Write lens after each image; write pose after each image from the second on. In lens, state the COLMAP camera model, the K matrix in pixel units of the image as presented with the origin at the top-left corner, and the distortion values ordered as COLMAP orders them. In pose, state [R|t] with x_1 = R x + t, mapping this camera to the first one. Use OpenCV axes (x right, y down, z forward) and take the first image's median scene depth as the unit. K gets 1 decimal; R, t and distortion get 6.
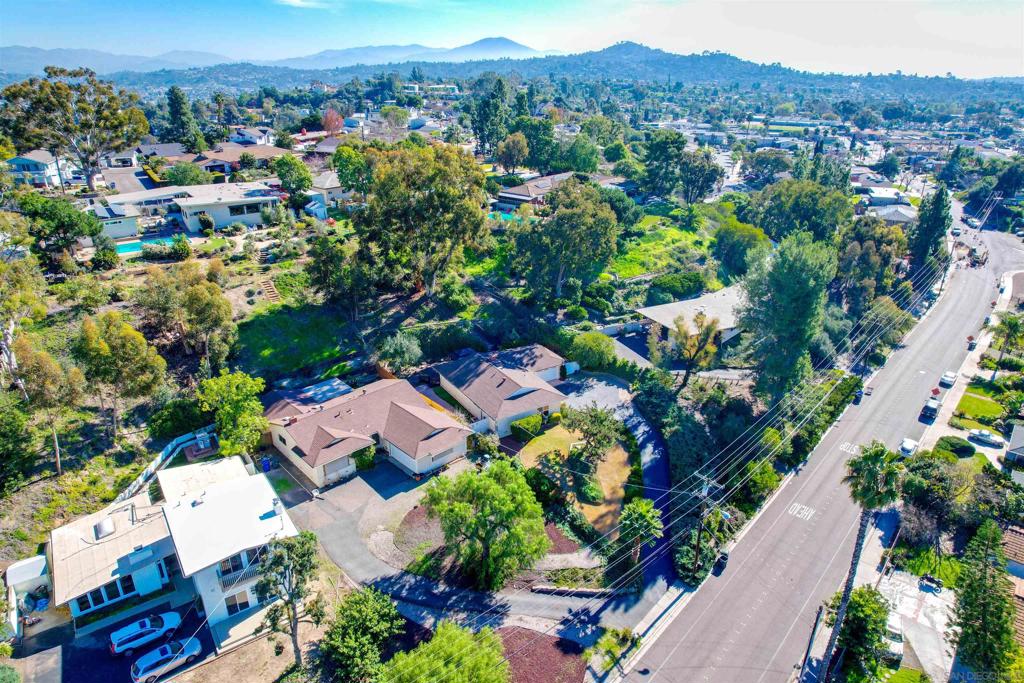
lens RADIAL K [[655.9, 0, 517.1], [0, 655.9, 335.2], [0, 0, 1]] dist [-0.081286, 0.074193]
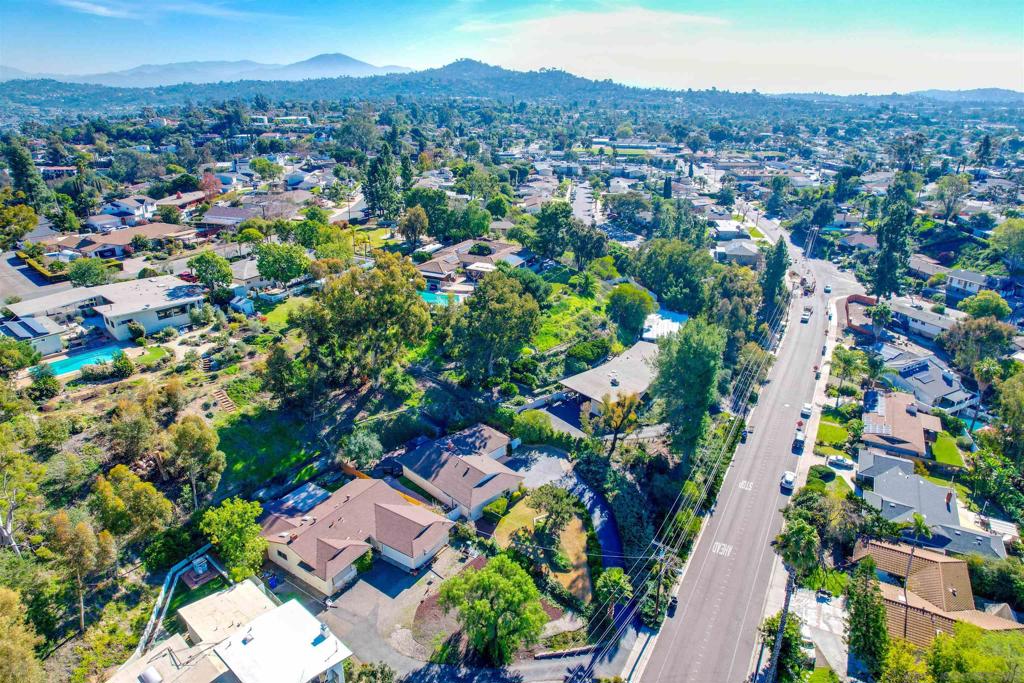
lens RADIAL K [[655.9, 0, 517.1], [0, 655.9, 335.2], [0, 0, 1]] dist [-0.081286, 0.074193]
pose [[0.974052, -0.081359, 0.211193, -0.137474], [0.085547, 0.996276, -0.010755, -0.124670], [-0.209532, 0.028543, 0.977385, -0.116486]]
